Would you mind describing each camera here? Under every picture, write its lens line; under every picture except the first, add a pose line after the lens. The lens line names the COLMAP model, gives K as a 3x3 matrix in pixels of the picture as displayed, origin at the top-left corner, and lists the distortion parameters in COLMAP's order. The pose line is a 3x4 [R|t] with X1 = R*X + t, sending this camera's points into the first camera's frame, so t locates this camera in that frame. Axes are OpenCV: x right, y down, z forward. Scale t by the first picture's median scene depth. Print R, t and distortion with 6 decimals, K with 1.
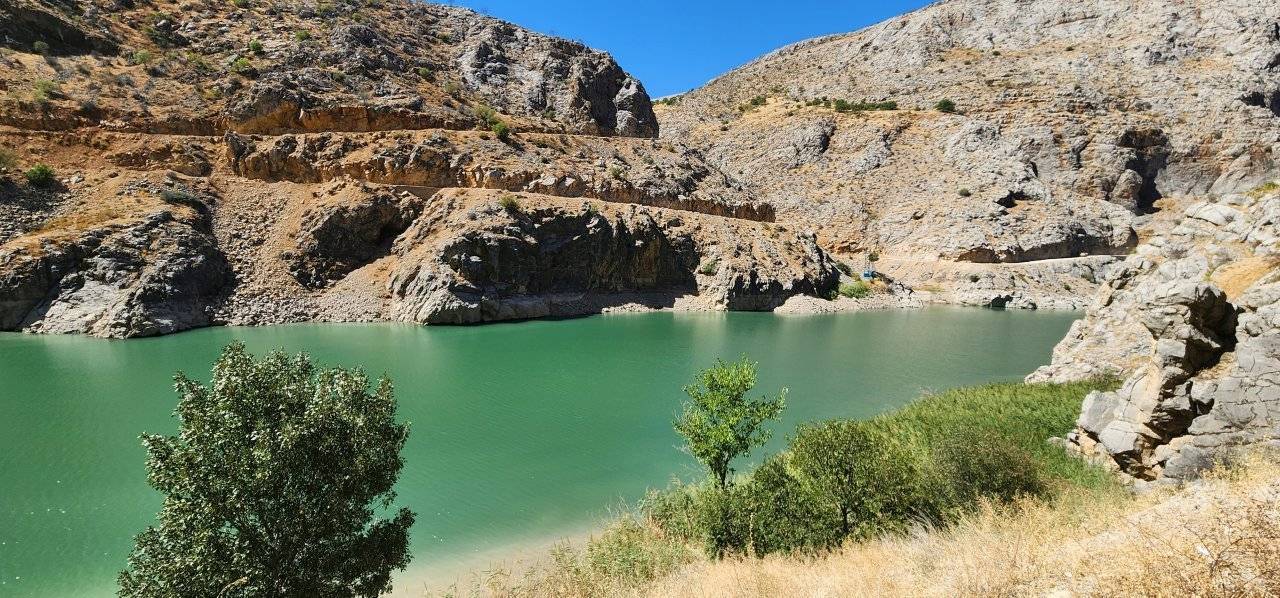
lens RADIAL K [[522.0, 0, 637.9], [0, 522.0, 296.2], [0, 0, 1]] dist [0.002140, 0.000320]
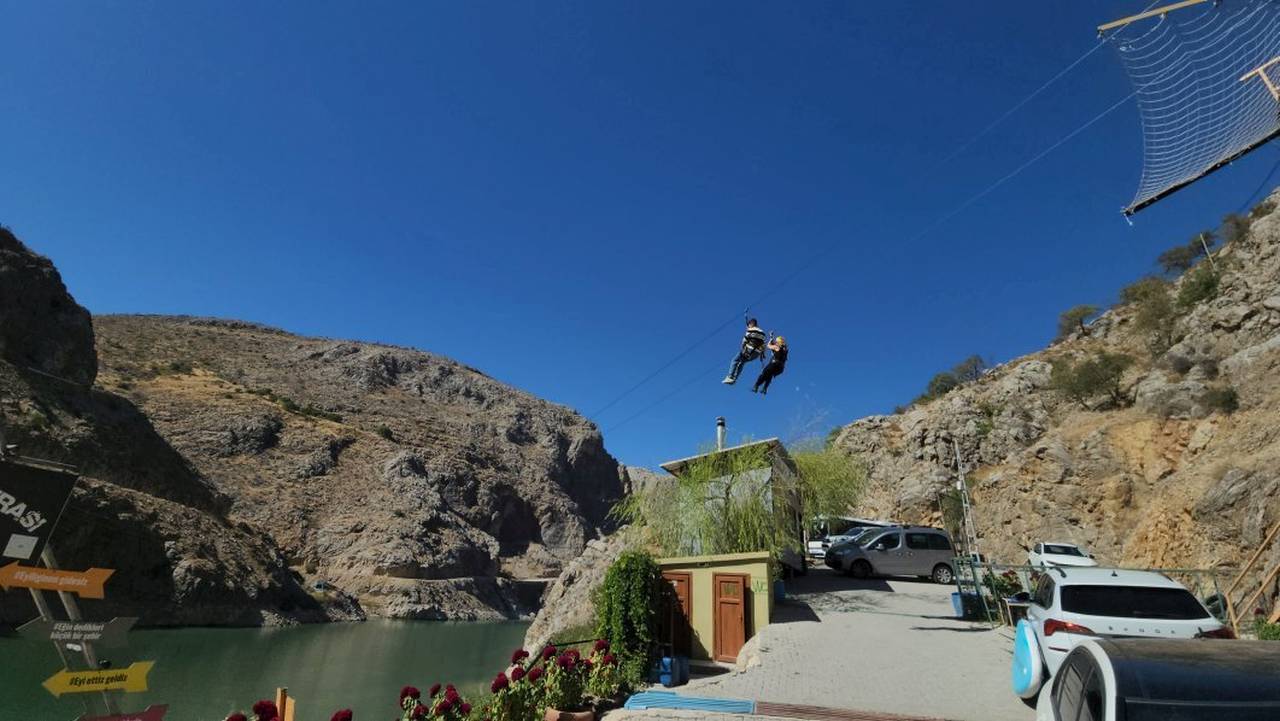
lens RADIAL K [[535.1, 0, 633.3], [0, 535.1, 353.9], [0, 0, 1]] dist [0.002147, 0.000372]
pose [[0.499192, 0.366952, 0.784955, -0.146162], [0.028875, 0.898352, -0.438326, 0.017073], [-0.866010, 0.241475, 0.437854, -0.040398]]
